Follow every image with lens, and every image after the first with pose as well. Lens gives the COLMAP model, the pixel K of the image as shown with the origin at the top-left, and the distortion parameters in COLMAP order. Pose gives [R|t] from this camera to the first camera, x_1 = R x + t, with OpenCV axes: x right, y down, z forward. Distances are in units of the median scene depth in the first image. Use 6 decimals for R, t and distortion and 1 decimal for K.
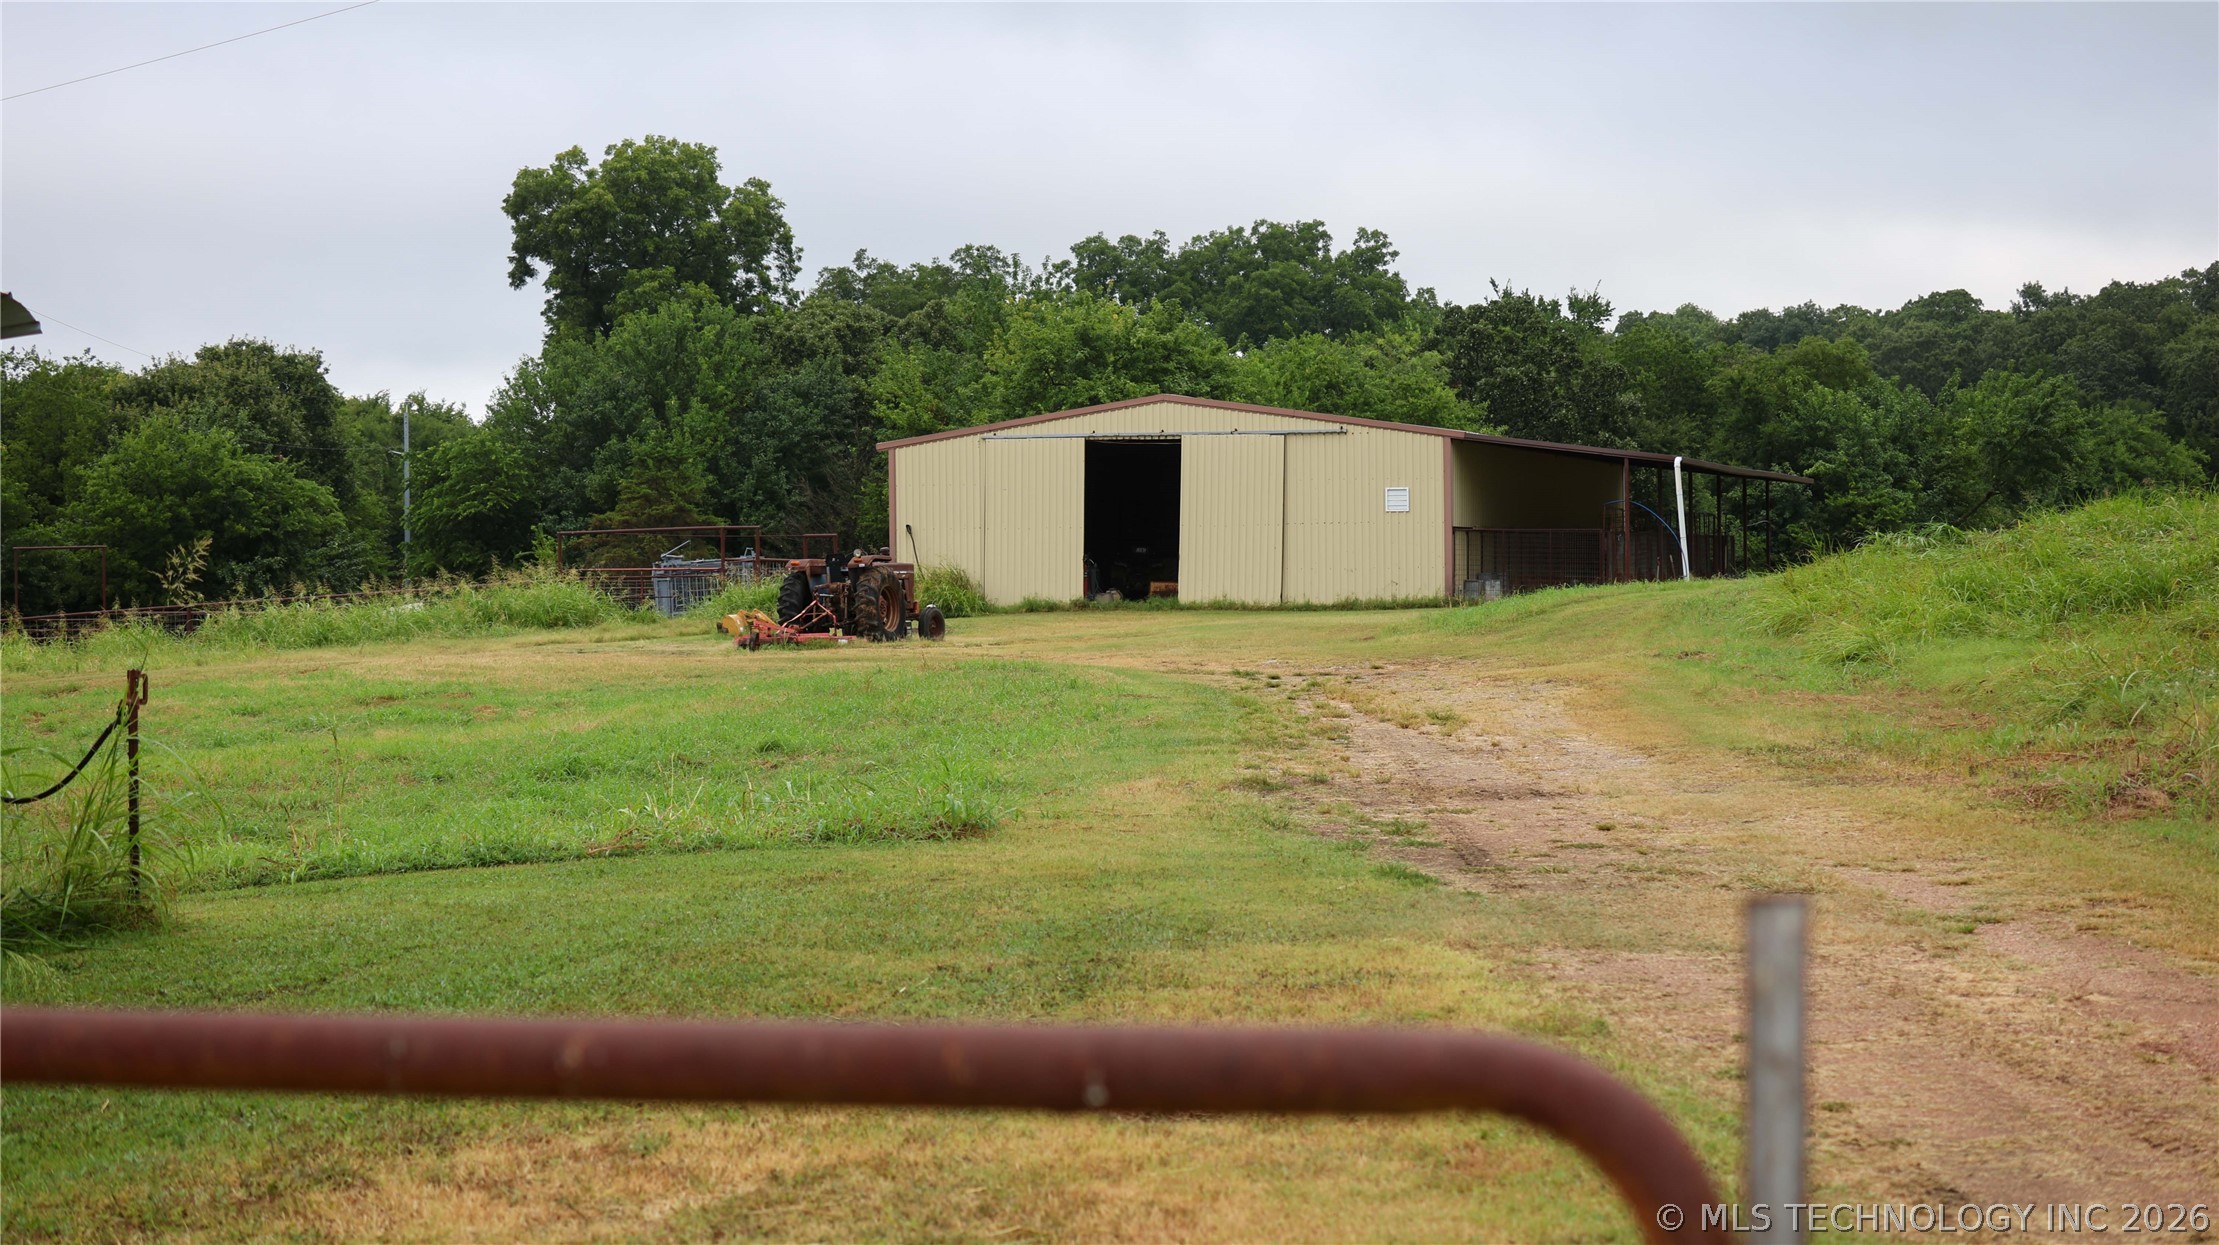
lens RADIAL K [[3886.1, 0, 1109.9], [0, 3886.1, 620.8], [0, 0, 1]] dist [-0.055946, 0.000000]
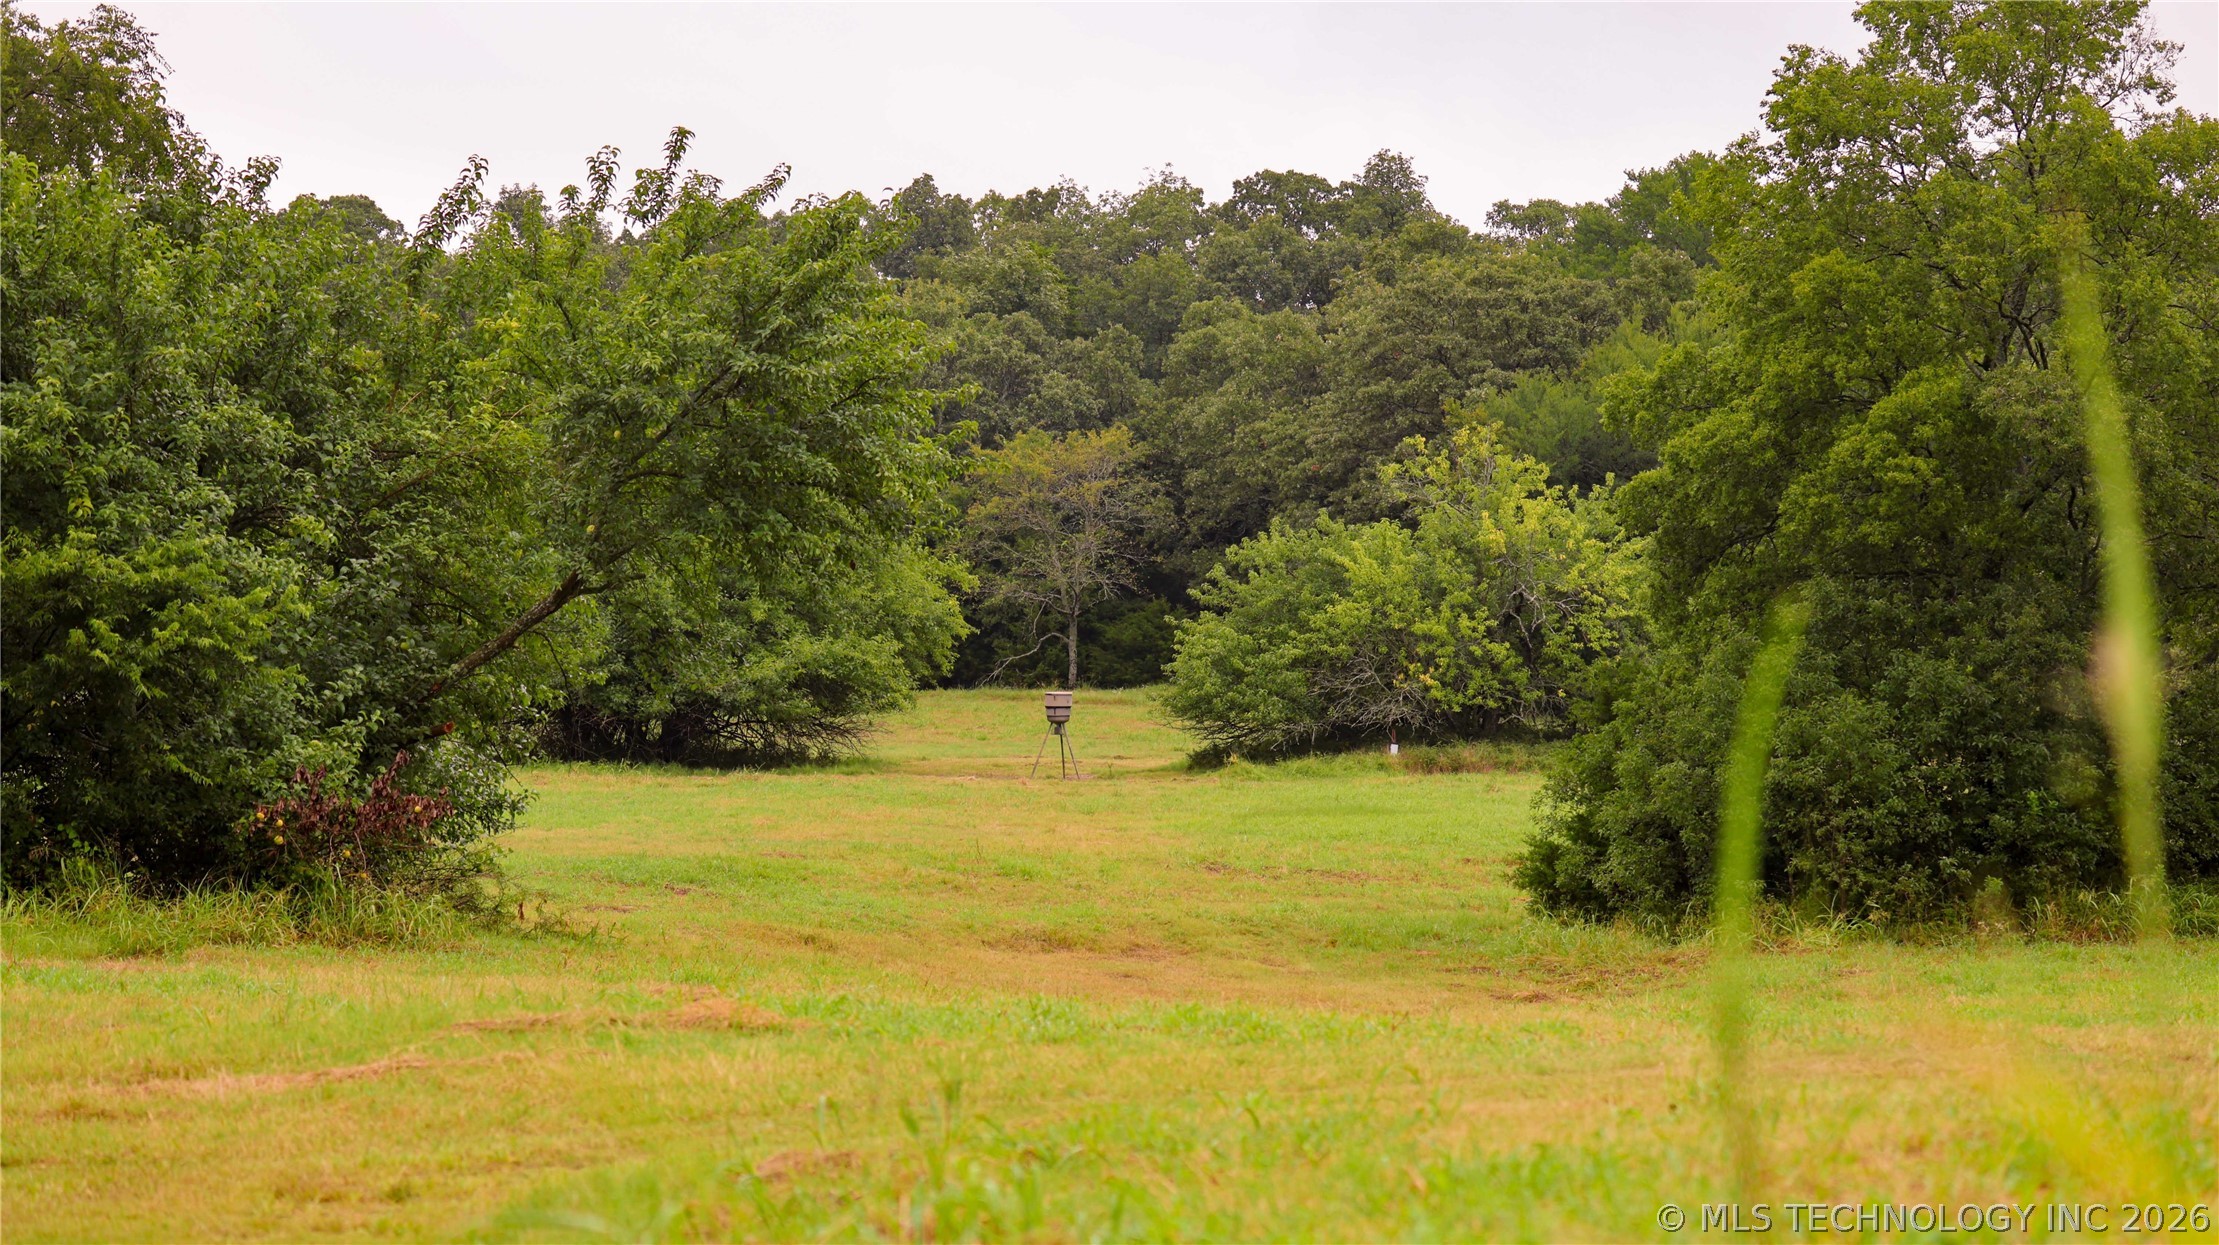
lens RADIAL K [[6456.4, 0, 1110.1], [0, 6456.4, 621.7], [0, 0, 1]] dist [0.180152, 0.000000]
pose [[0.937804, 0.084658, 0.336685, 0.106684], [-0.073186, 0.996227, -0.046645, -0.011471], [-0.339363, 0.019103, 0.940461, 0.548521]]
